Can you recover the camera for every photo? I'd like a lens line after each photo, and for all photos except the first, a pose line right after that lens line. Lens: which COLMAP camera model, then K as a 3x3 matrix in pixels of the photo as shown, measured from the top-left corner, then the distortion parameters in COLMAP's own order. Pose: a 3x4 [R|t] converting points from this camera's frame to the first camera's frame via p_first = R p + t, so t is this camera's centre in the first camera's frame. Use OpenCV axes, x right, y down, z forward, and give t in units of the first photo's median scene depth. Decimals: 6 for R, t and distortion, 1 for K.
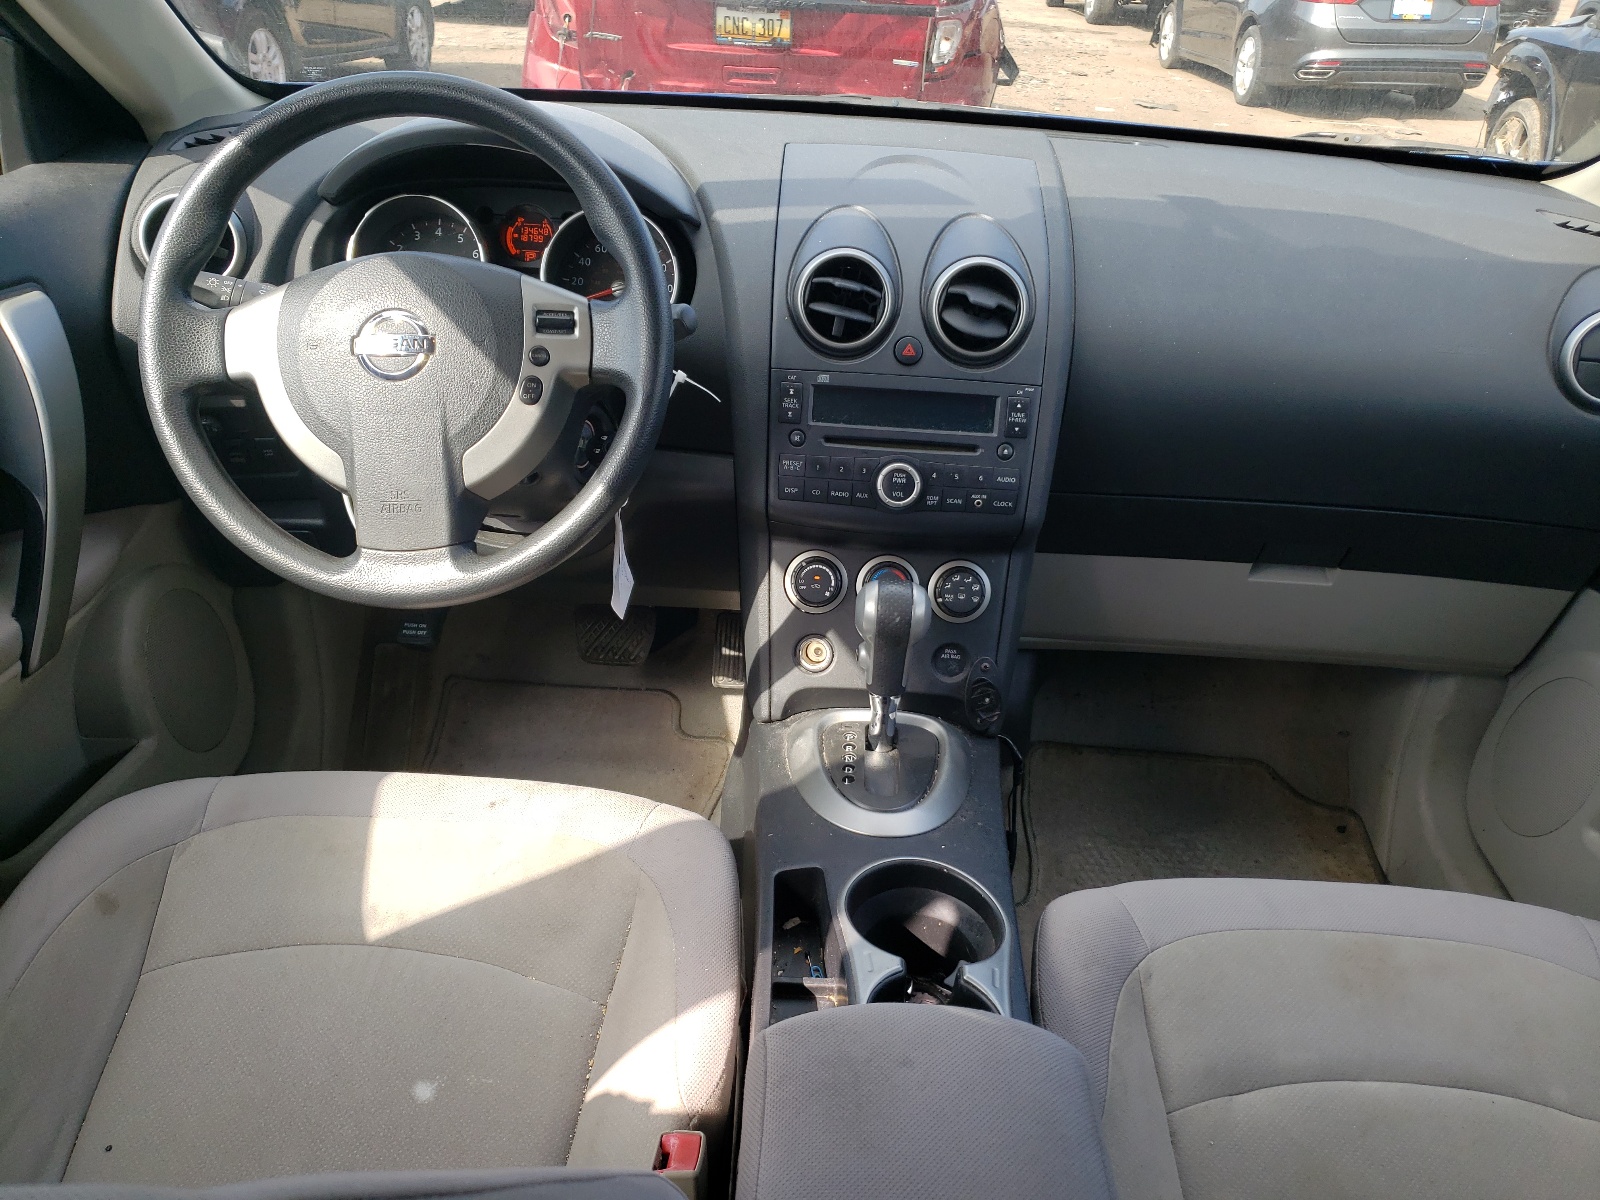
lens RADIAL K [[1213.1, 0, 799.9], [0, 1213.1, 599.0], [0, 0, 1]] dist [0.000486, 0.000351]
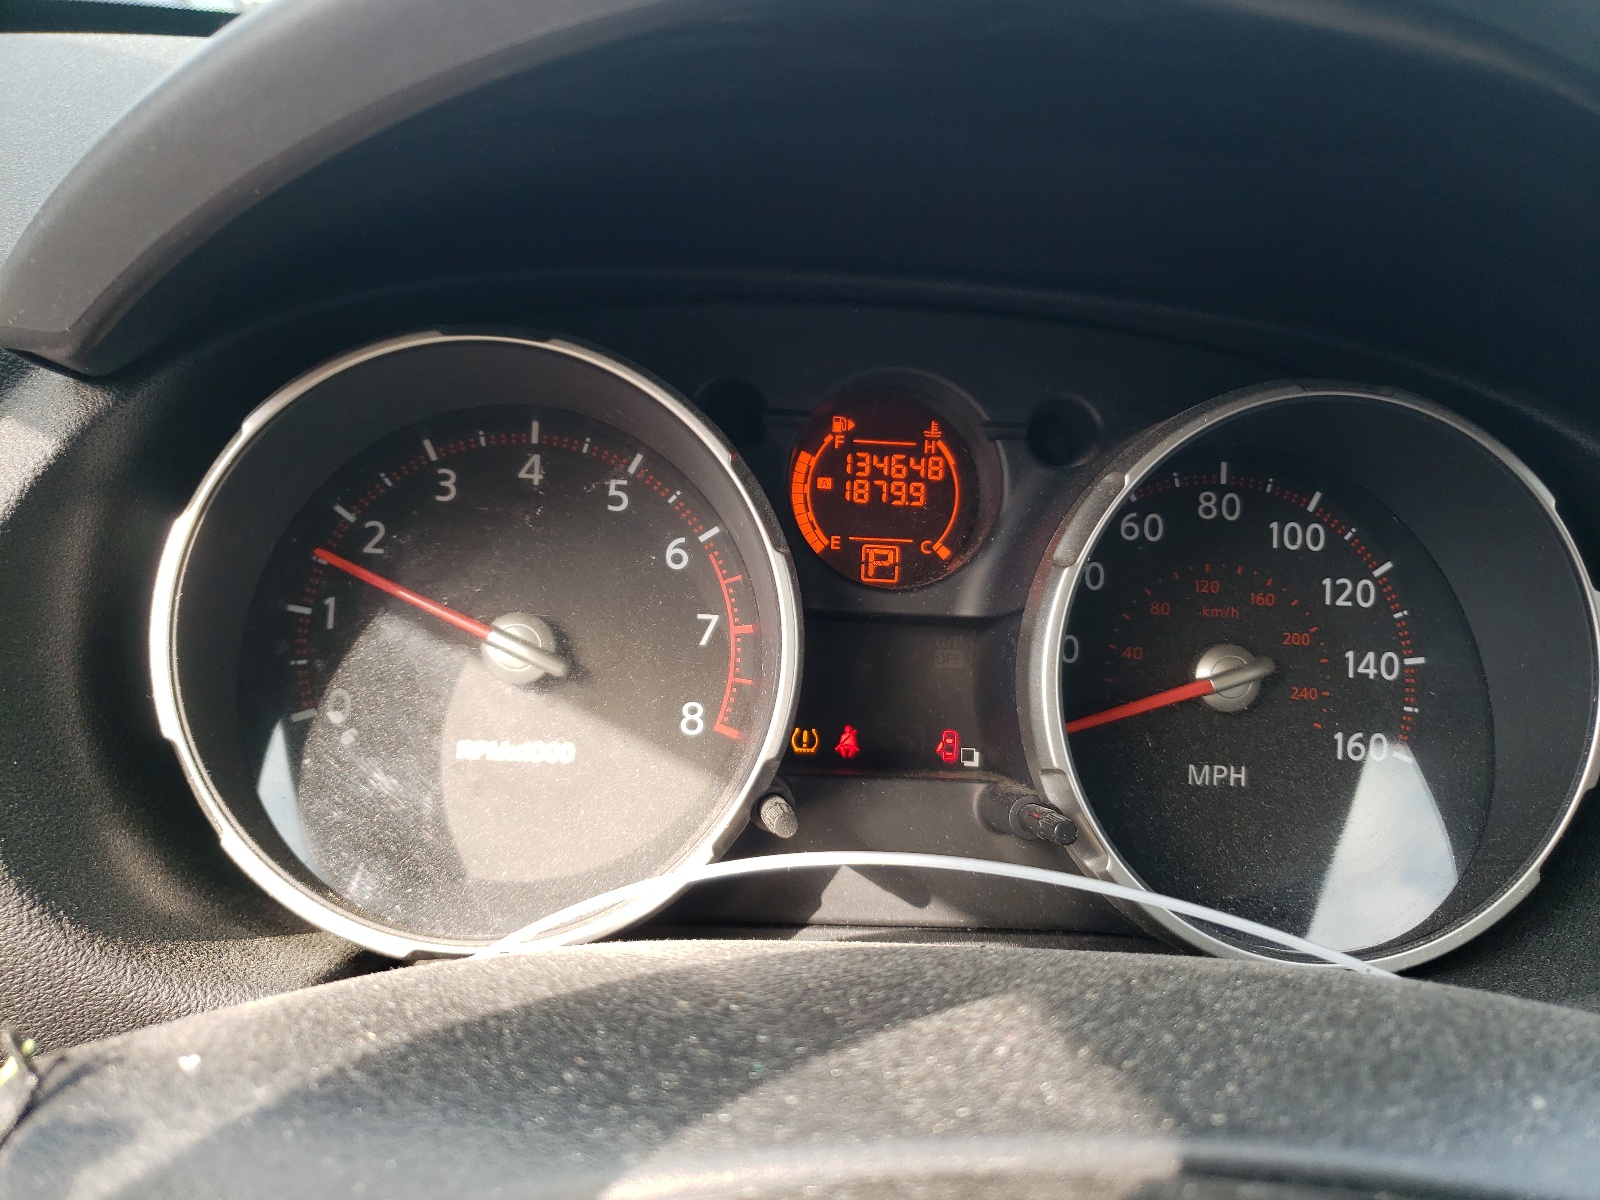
lens RADIAL K [[1213.1, 0, 799.9], [0, 1213.1, 600.8], [0, 0, 1]] dist [0.000486, 0.000351]
pose [[0.994347, -0.012707, 0.105417, -0.268304], [0.021051, 0.996698, -0.078421, -0.252937], [-0.104073, 0.080197, 0.991331, 0.737626]]
